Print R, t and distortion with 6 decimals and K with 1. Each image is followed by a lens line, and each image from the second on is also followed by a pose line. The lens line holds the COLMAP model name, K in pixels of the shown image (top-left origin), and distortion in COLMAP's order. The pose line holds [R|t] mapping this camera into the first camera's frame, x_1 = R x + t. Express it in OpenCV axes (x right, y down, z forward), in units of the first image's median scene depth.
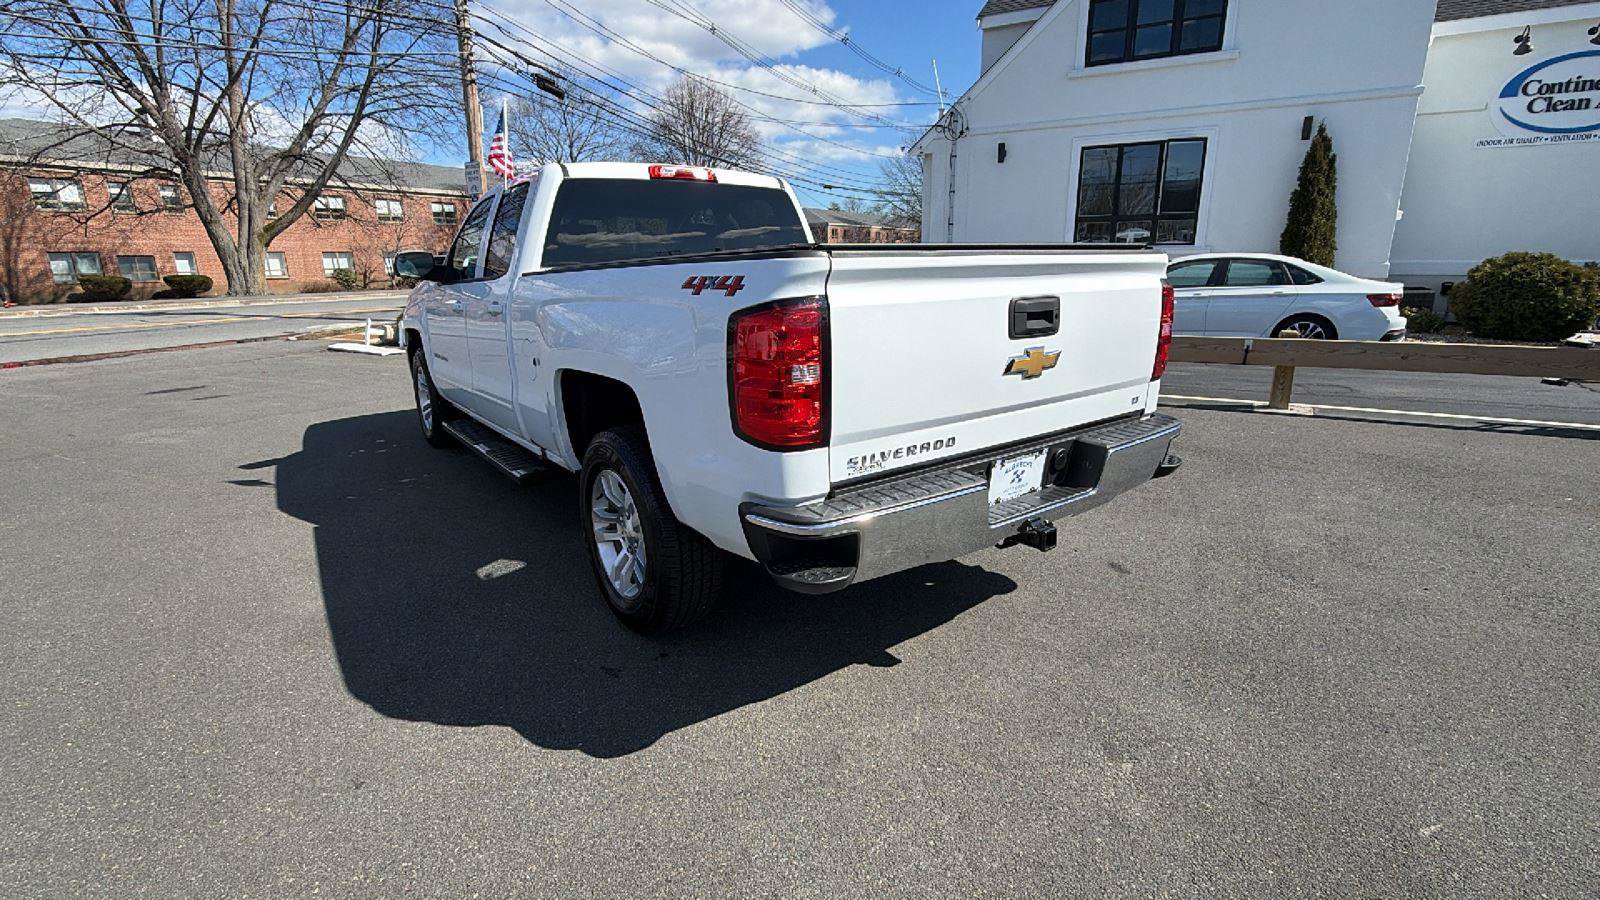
lens RADIAL K [[728.7, 0, 801.7], [0, 728.7, 449.6], [0, 0, 1]] dist [0.000366, -0.000884]
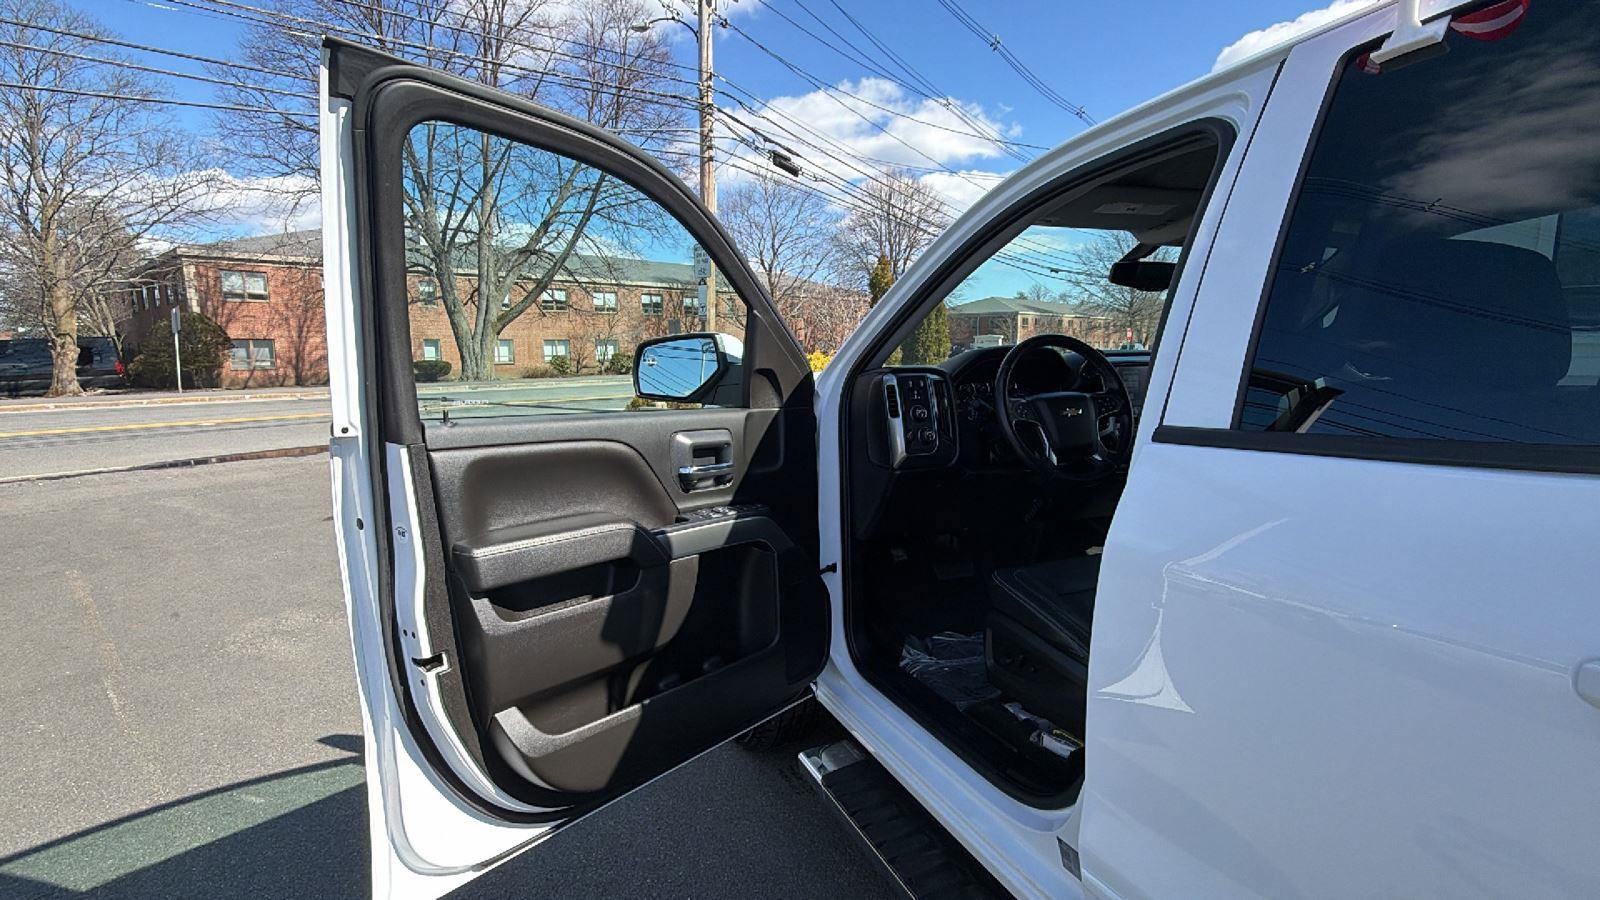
lens RADIAL K [[728.7, 0, 801.7], [0, 728.7, 449.6], [0, 0, 1]] dist [0.000366, -0.000884]
pose [[0.973919, 0.033774, -0.224370, -0.071613], [-0.059561, 0.992237, -0.109175, -0.027629], [0.218941, 0.119691, 0.968369, 0.105368]]
